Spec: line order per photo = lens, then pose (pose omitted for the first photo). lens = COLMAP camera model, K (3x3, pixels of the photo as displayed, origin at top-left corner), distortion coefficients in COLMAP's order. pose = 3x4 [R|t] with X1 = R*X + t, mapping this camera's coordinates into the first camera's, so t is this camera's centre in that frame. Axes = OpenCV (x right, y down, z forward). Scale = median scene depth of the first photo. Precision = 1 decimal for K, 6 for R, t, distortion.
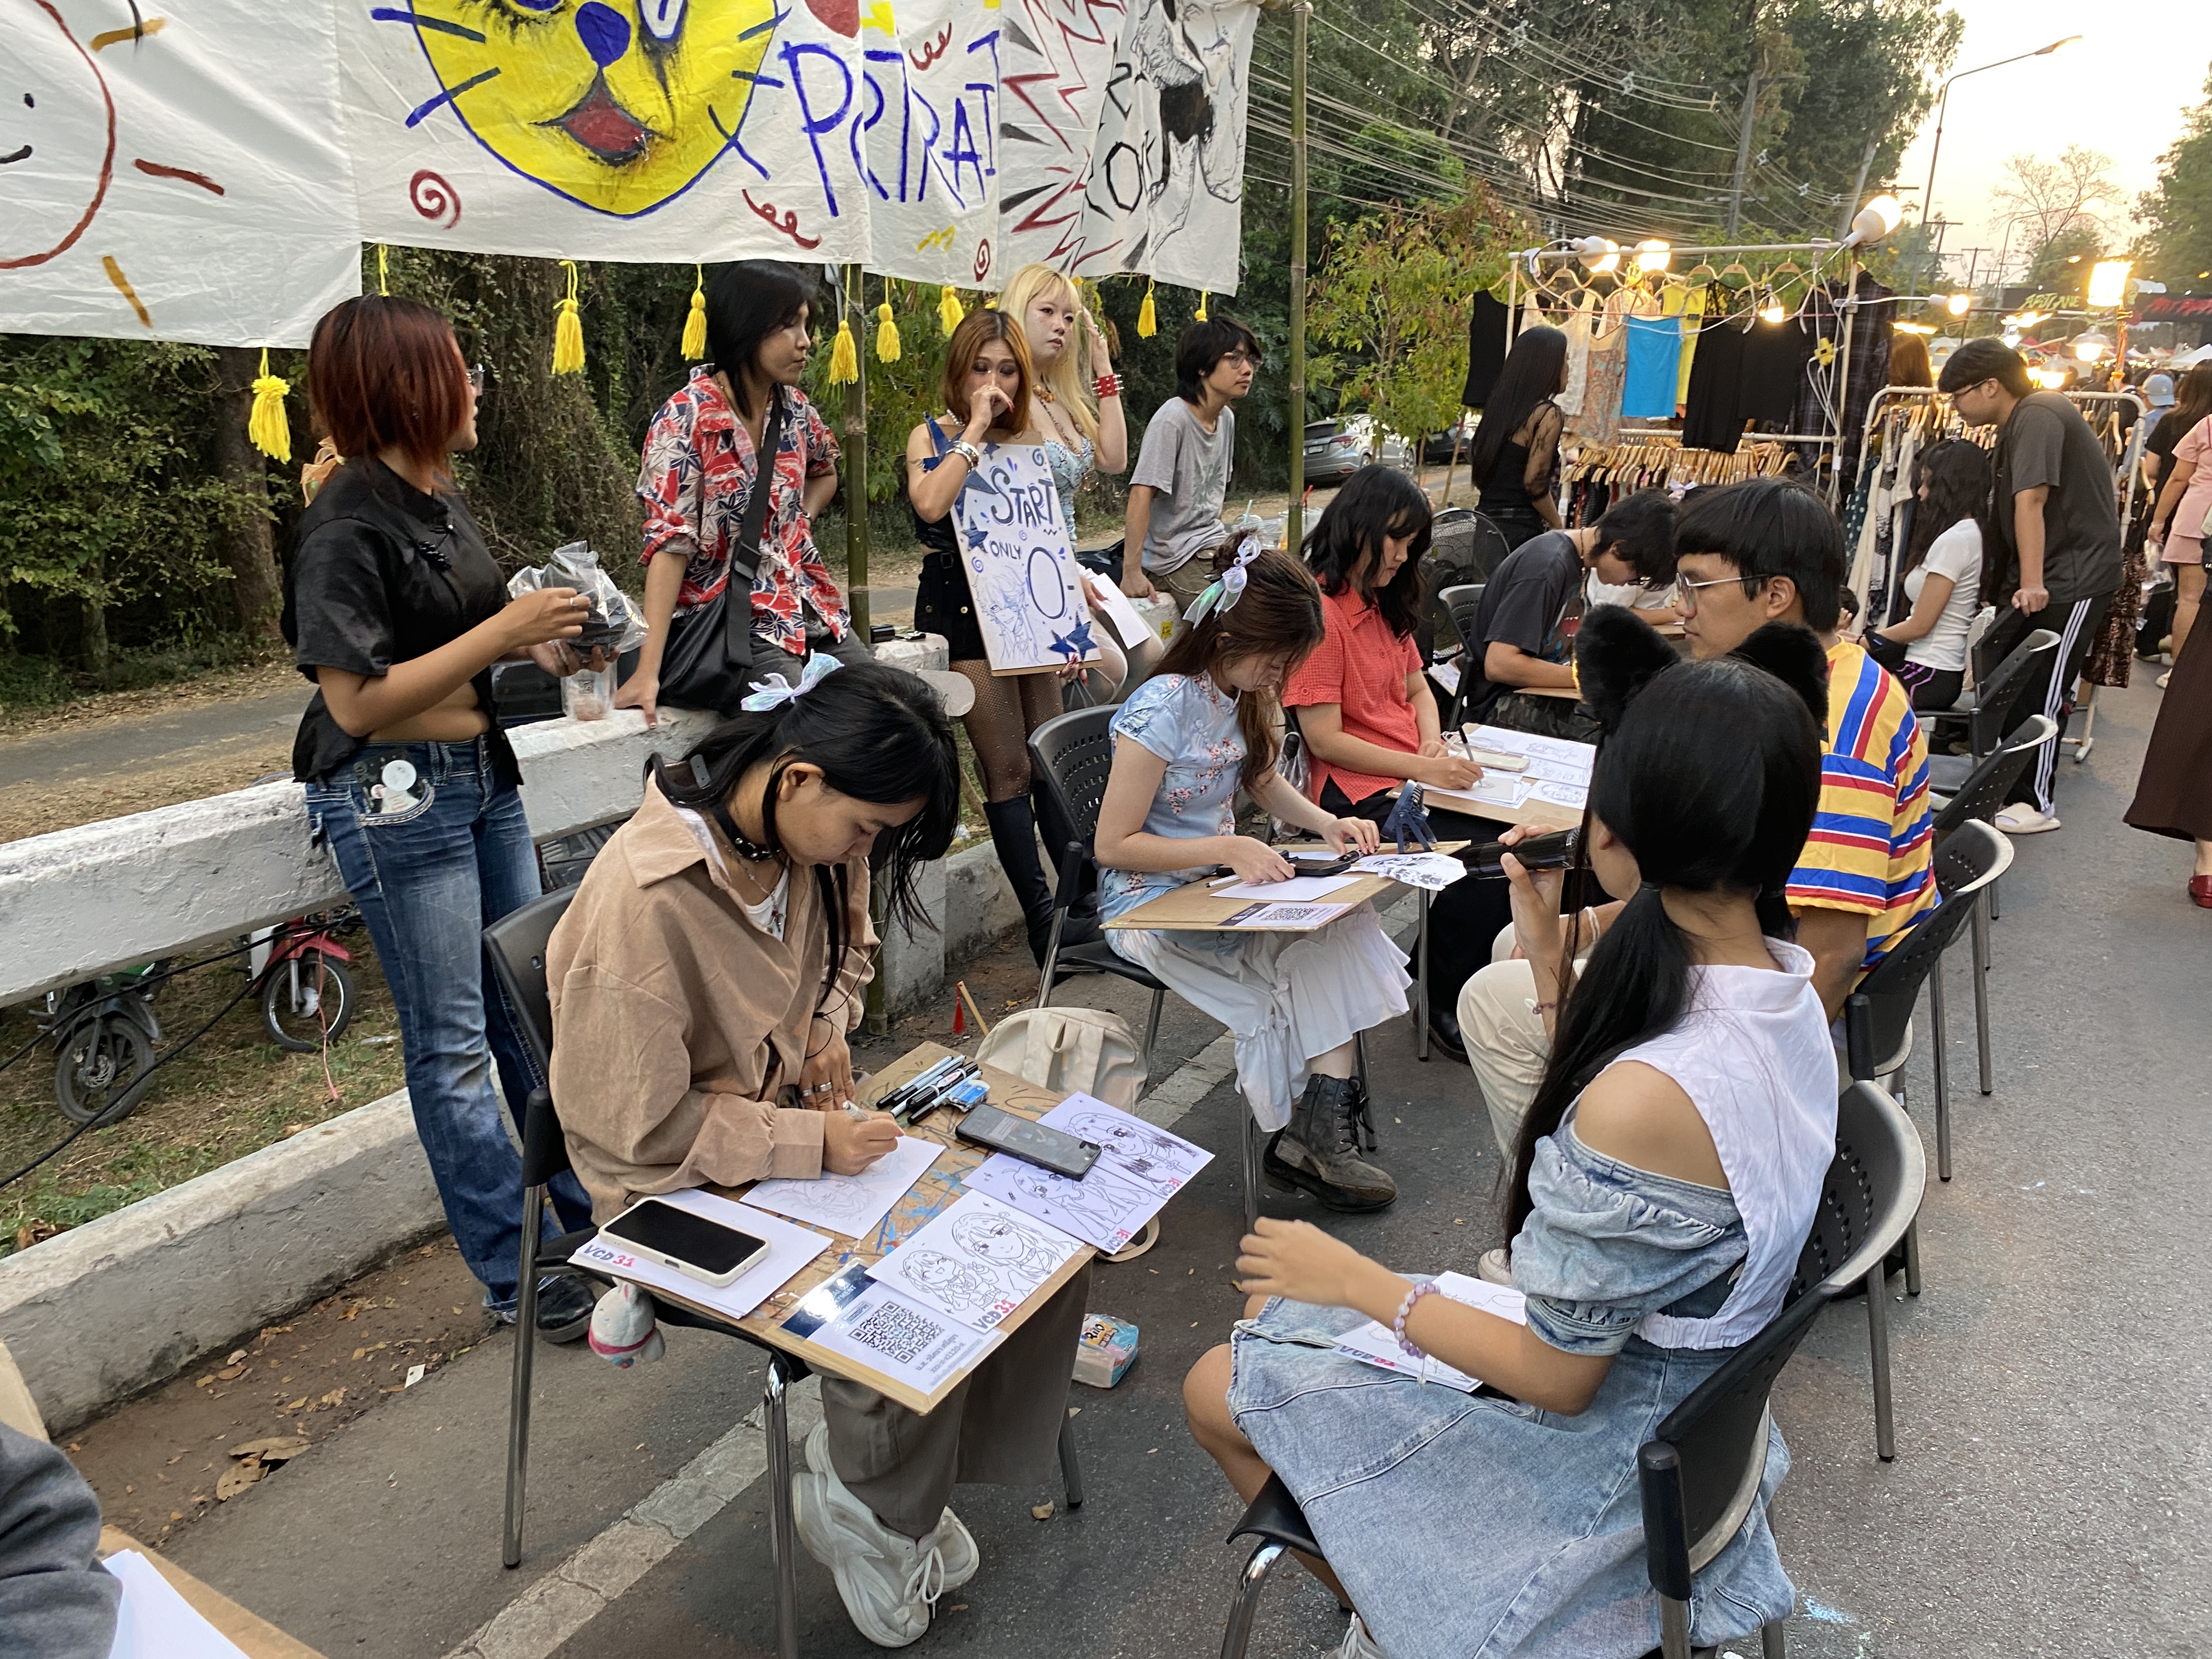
lens RADIAL K [[1697.0, 0, 1106.0], [0, 1697.0, 829.5], [0, 0, 1]] dist [0.035359, -0.048765]
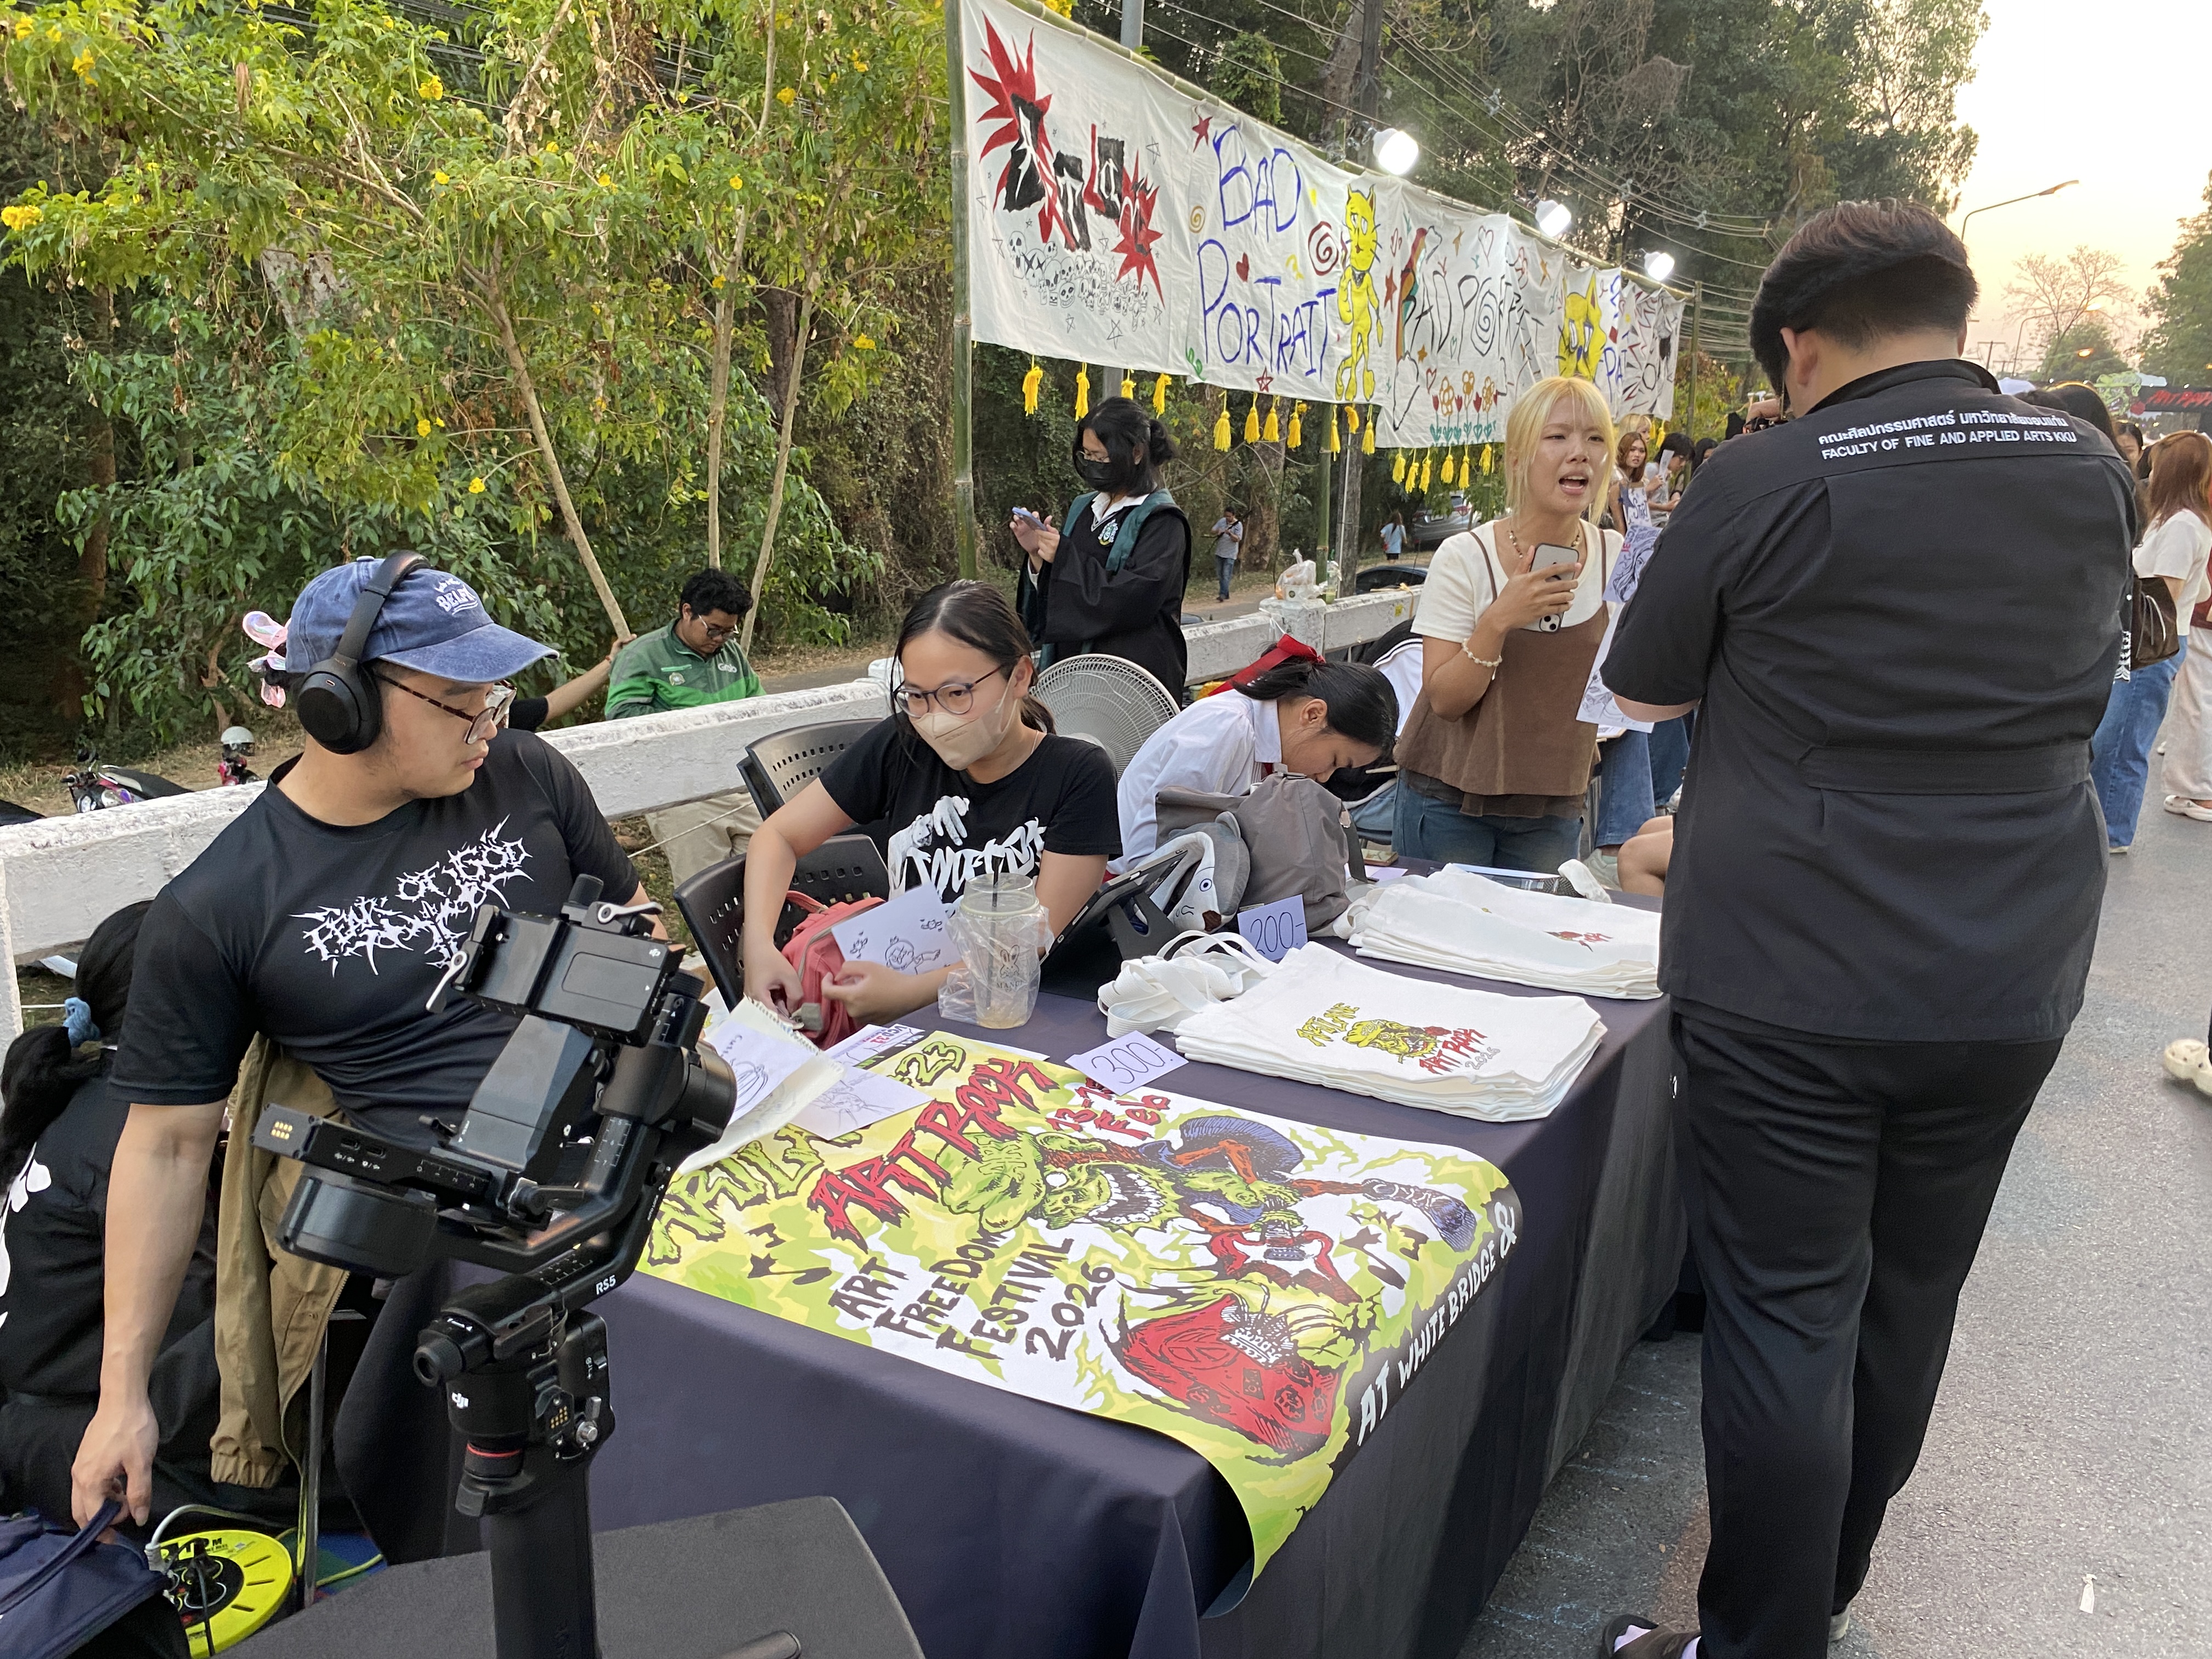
lens RADIAL K [[1724.3, 0, 1106.0], [0, 1724.3, 829.5], [0, 0, 1]] dist [0.013287, -0.018386]
pose [[0.999954, 0.006668, -0.006825, -0.050478], [-0.006980, 0.998881, -0.046770, 0.026626], [0.006505, 0.046815, 0.998882, -0.099147]]
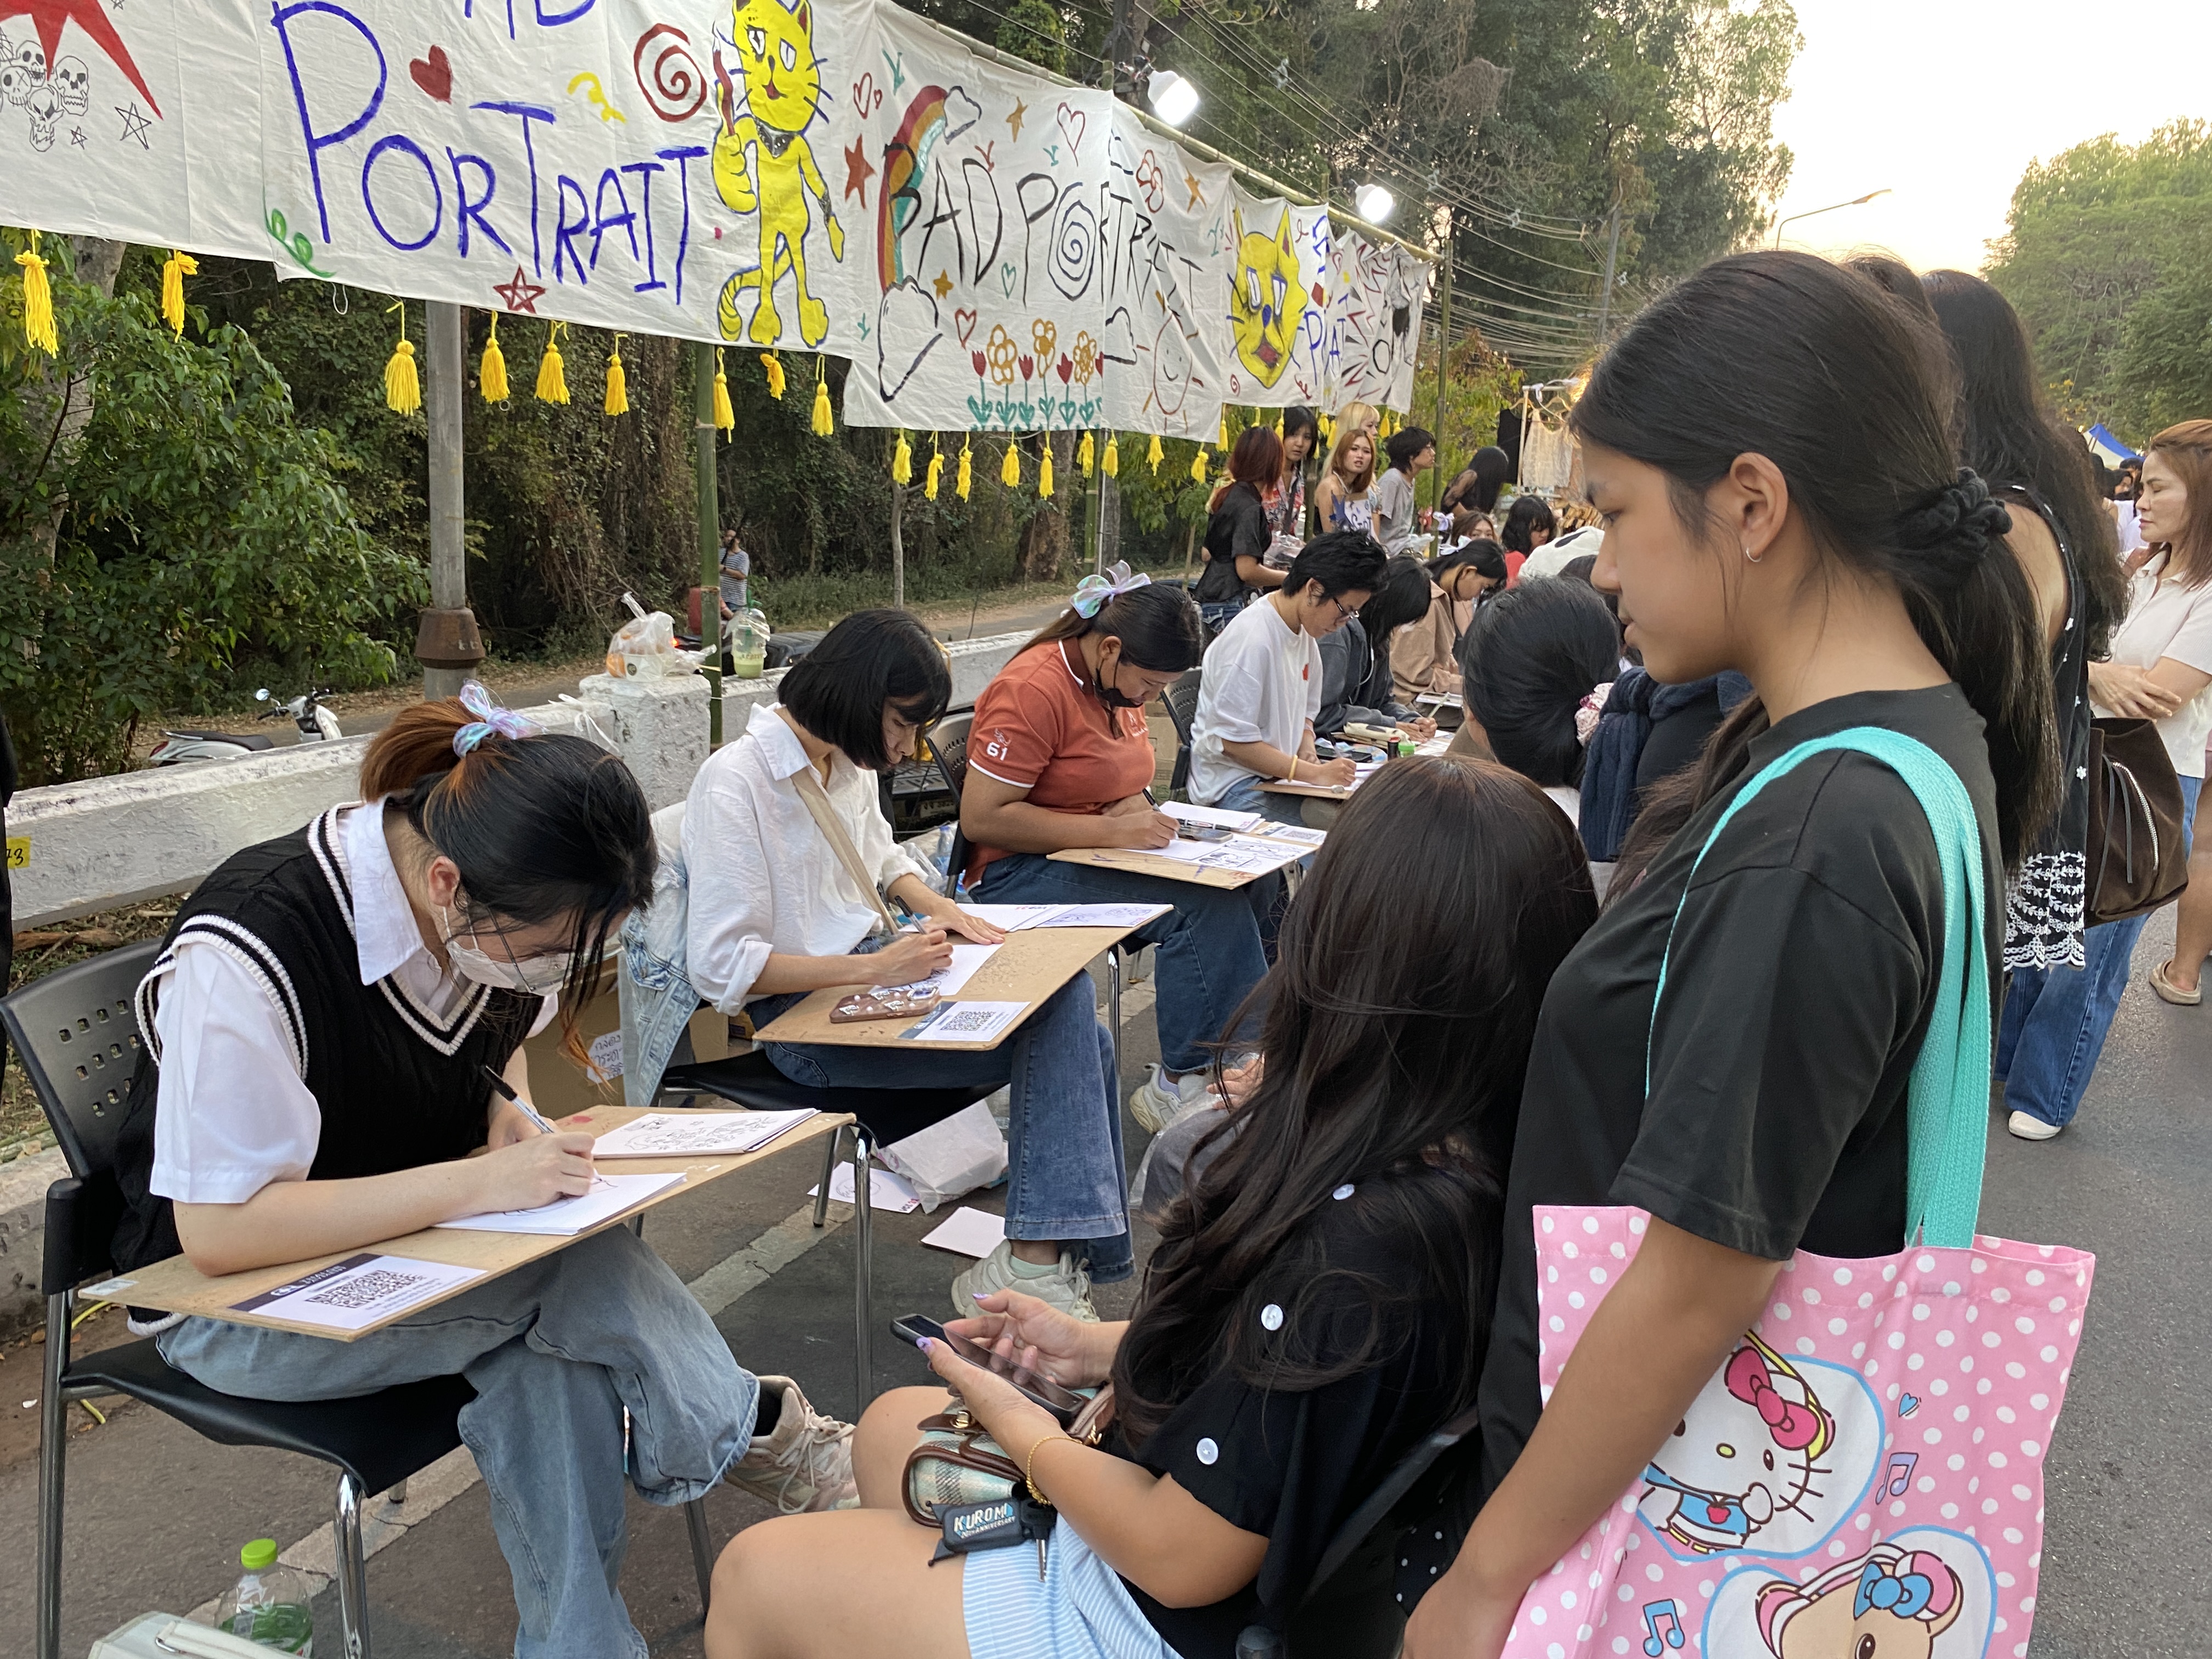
lens RADIAL K [[1724.3, 0, 1106.0], [0, 1724.3, 829.5], [0, 0, 1]] dist [0.013287, -0.018386]
pose [[0.996780, 0.004377, 0.080070, -0.030508], [-0.000480, 0.998817, -0.048624, 0.016969], [-0.080188, 0.048429, 0.995603, -0.061096]]
